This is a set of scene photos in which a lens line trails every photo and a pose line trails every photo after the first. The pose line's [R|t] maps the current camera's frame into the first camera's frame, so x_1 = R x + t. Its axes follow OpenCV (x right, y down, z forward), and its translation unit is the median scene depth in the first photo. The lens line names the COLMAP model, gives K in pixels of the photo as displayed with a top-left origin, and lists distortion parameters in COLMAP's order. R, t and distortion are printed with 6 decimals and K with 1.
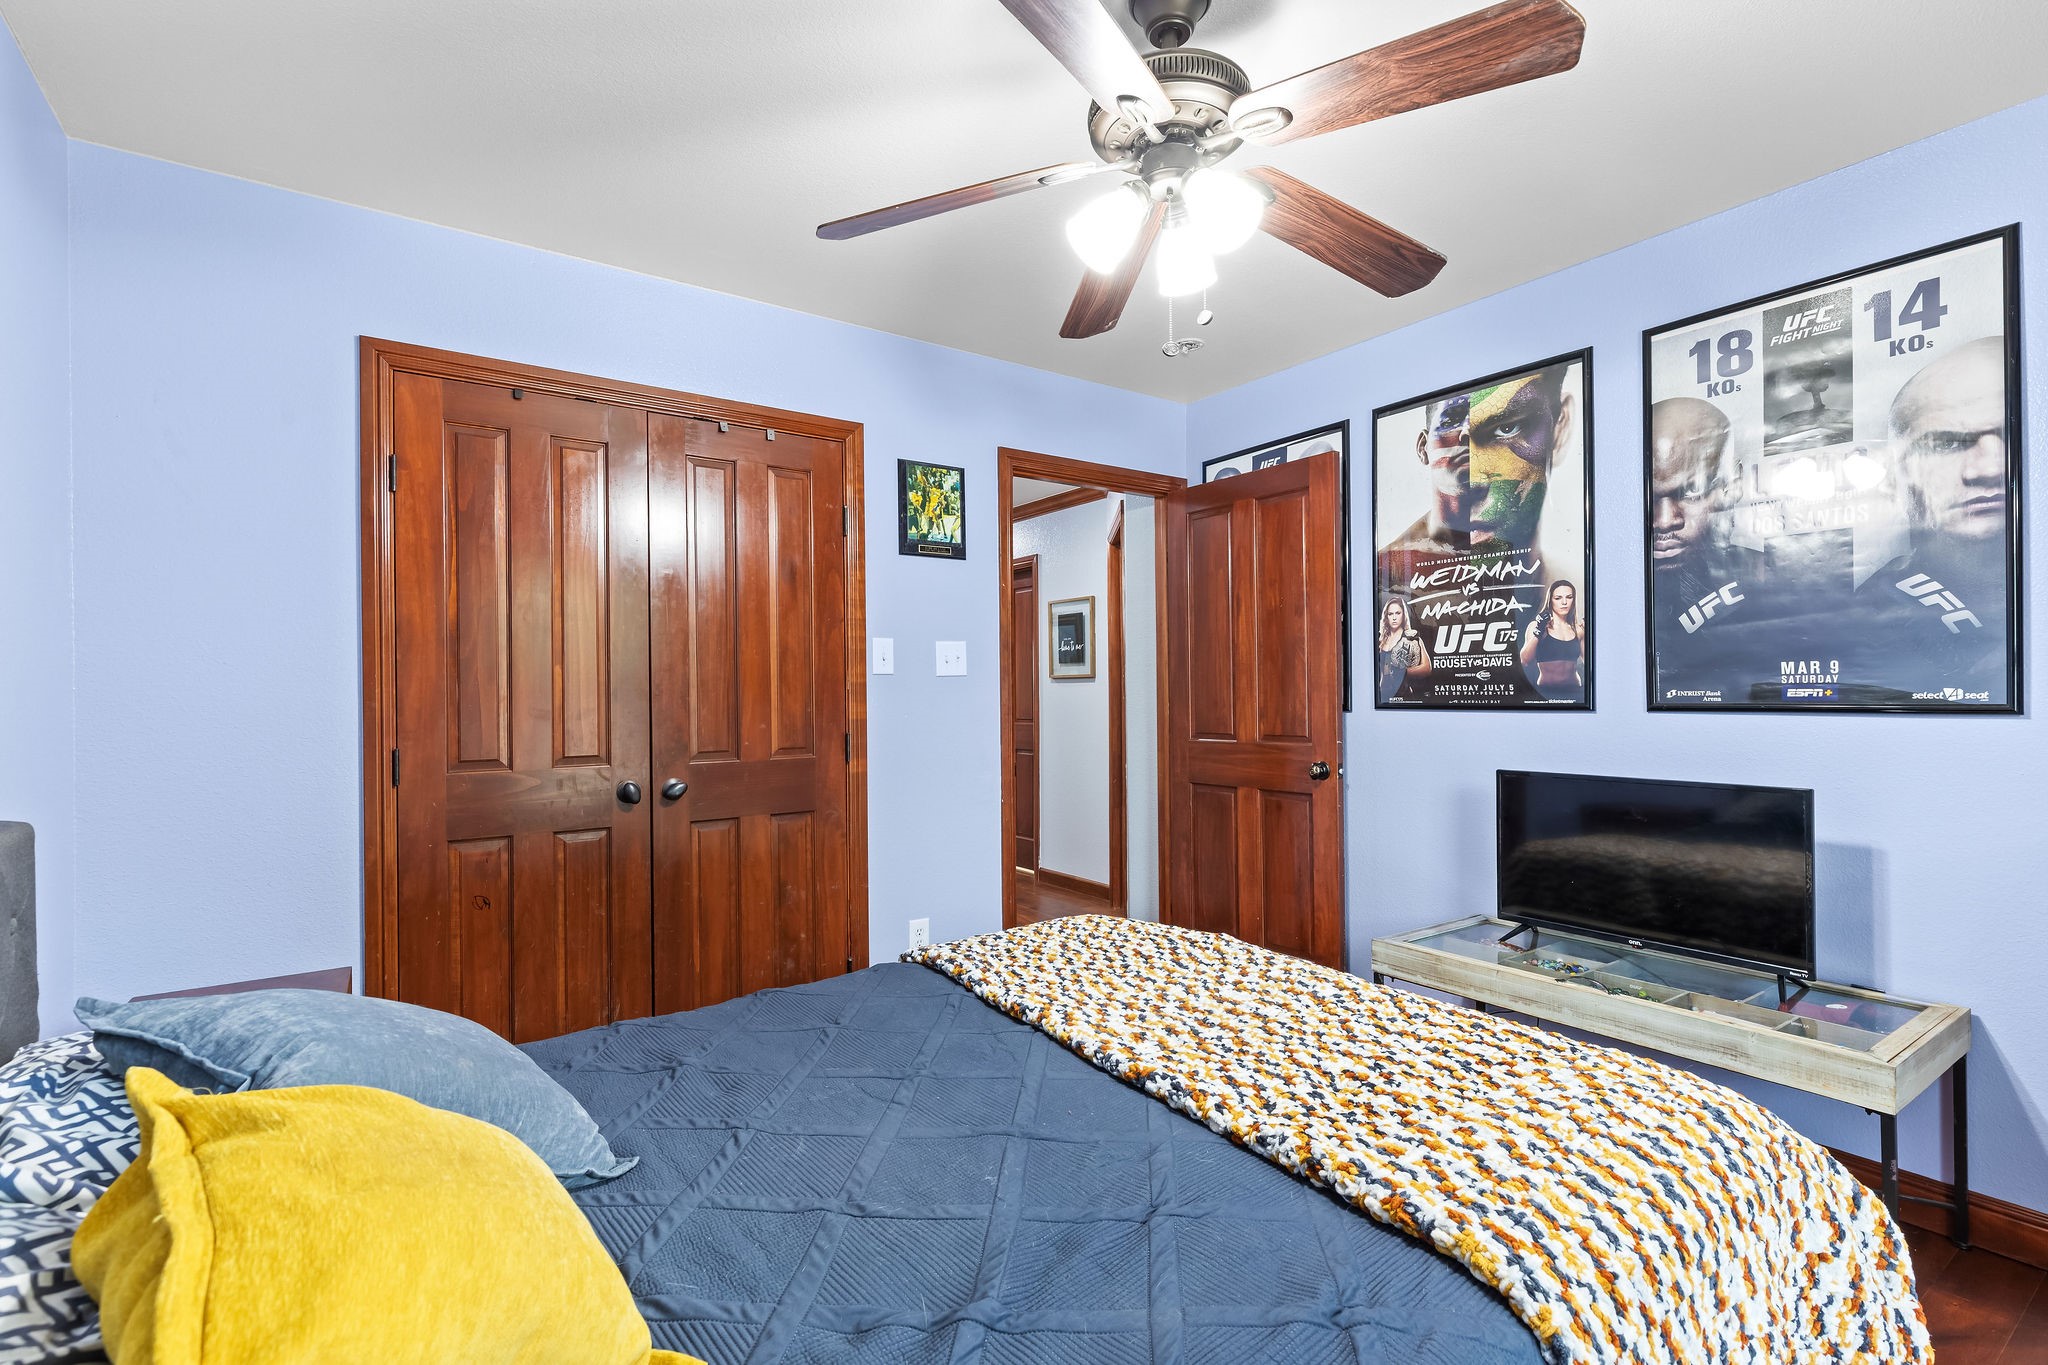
lens RADIAL K [[946.5, 0, 1025.1], [0, 946.5, 687.7], [0, 0, 1]] dist [0.001838, 0.000060]
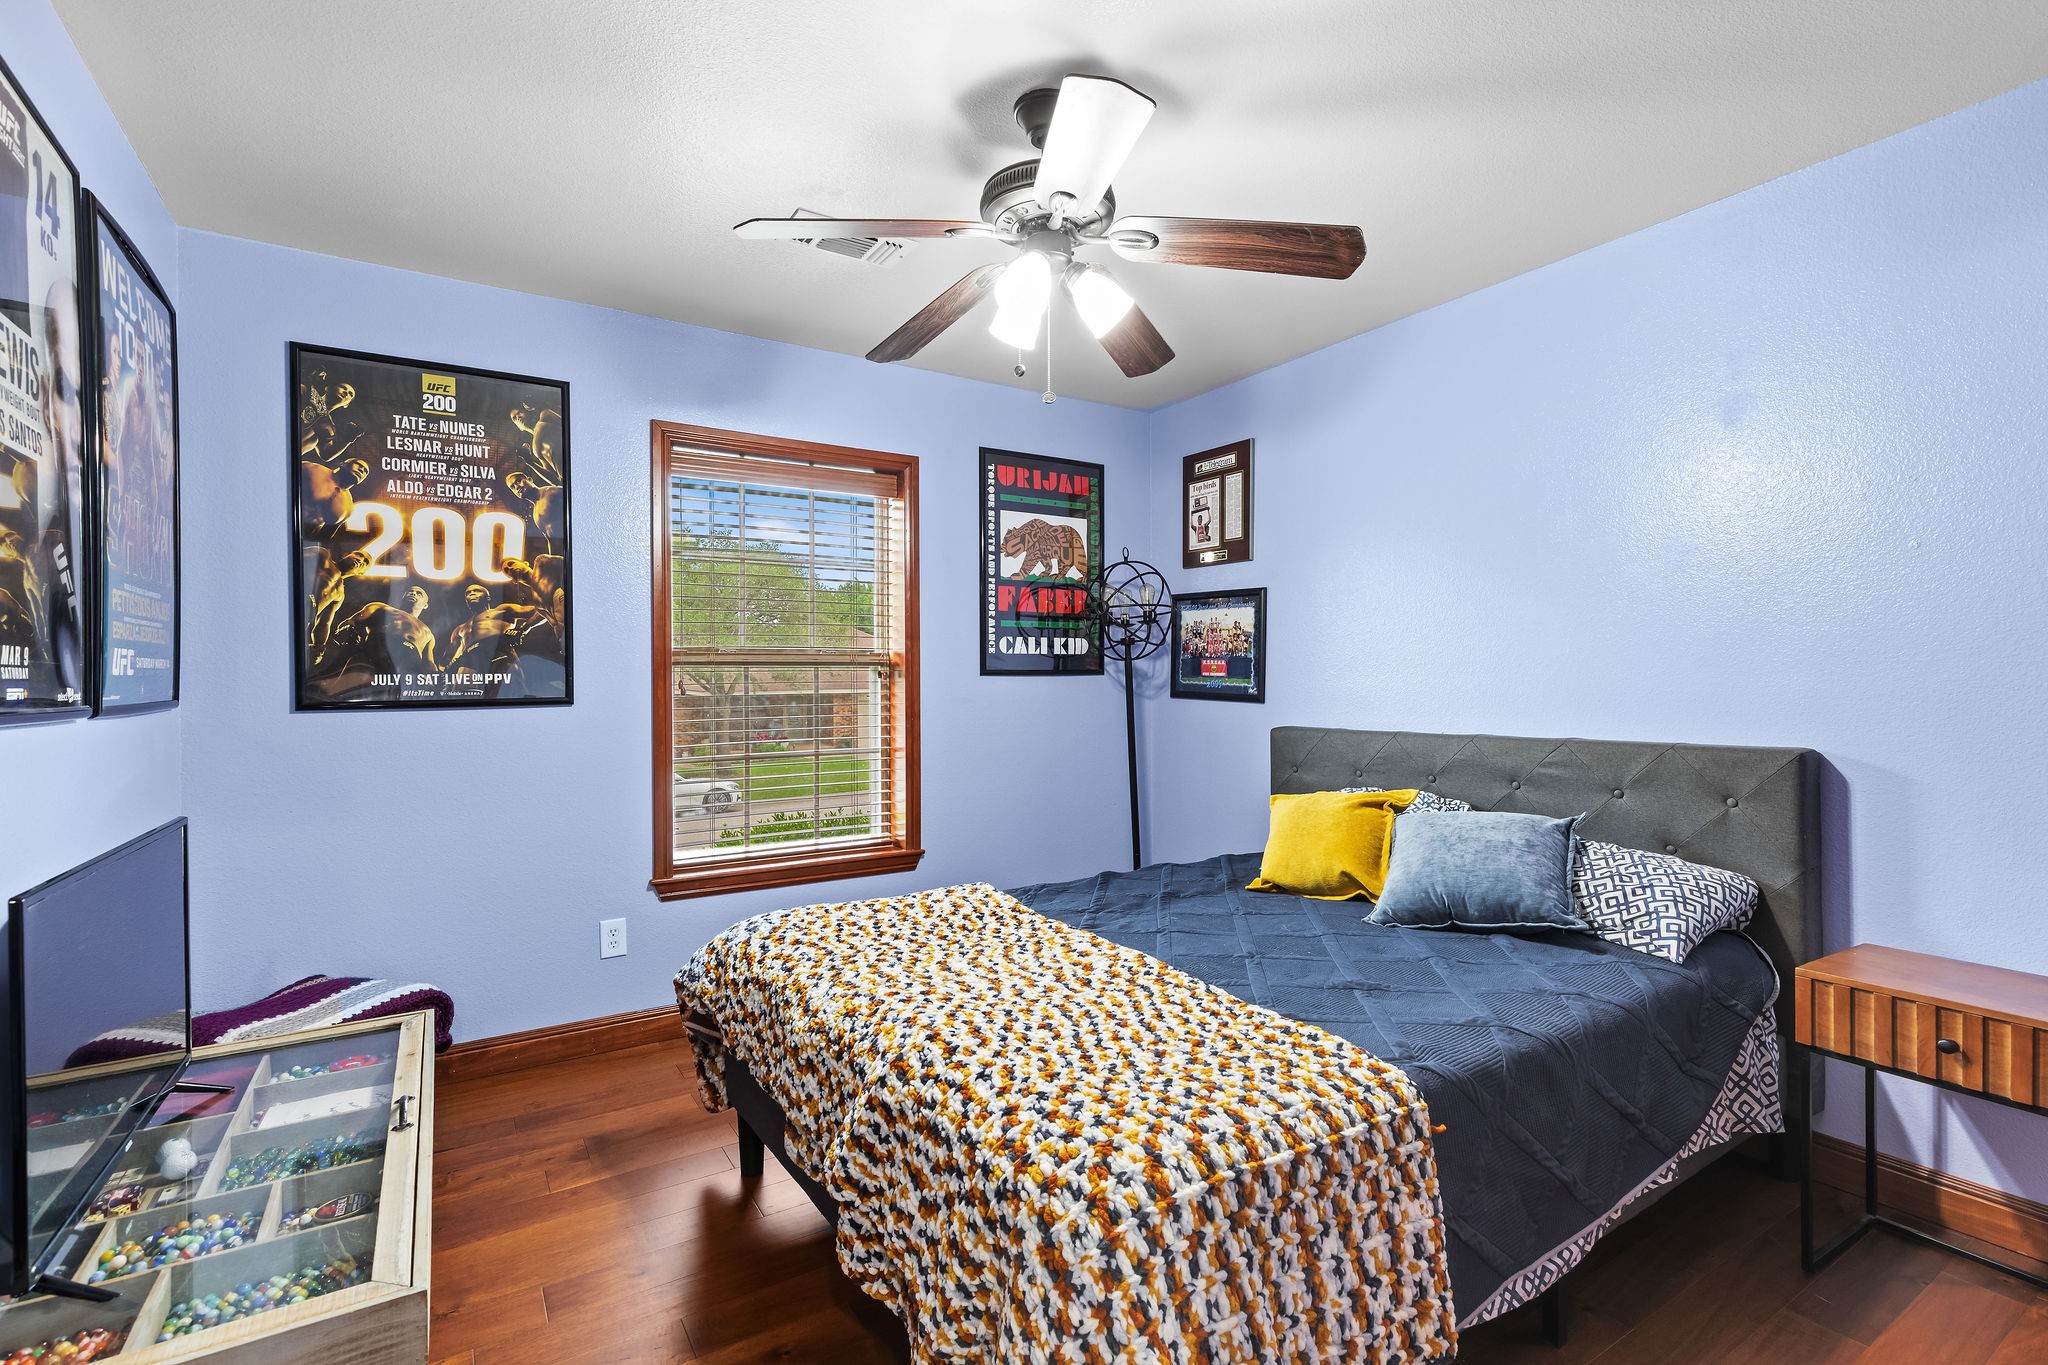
lens RADIAL K [[946.5, 0, 1028.5], [0, 946.5, 684.4], [0, 0, 1]] dist [0.001838, 0.000060]
pose [[-0.998978, 0.007780, 0.044532, 0.113303], [0.007821, 0.999969, 0.000760, 0.008559], [-0.044524, 0.001108, -0.999008, 1.874274]]
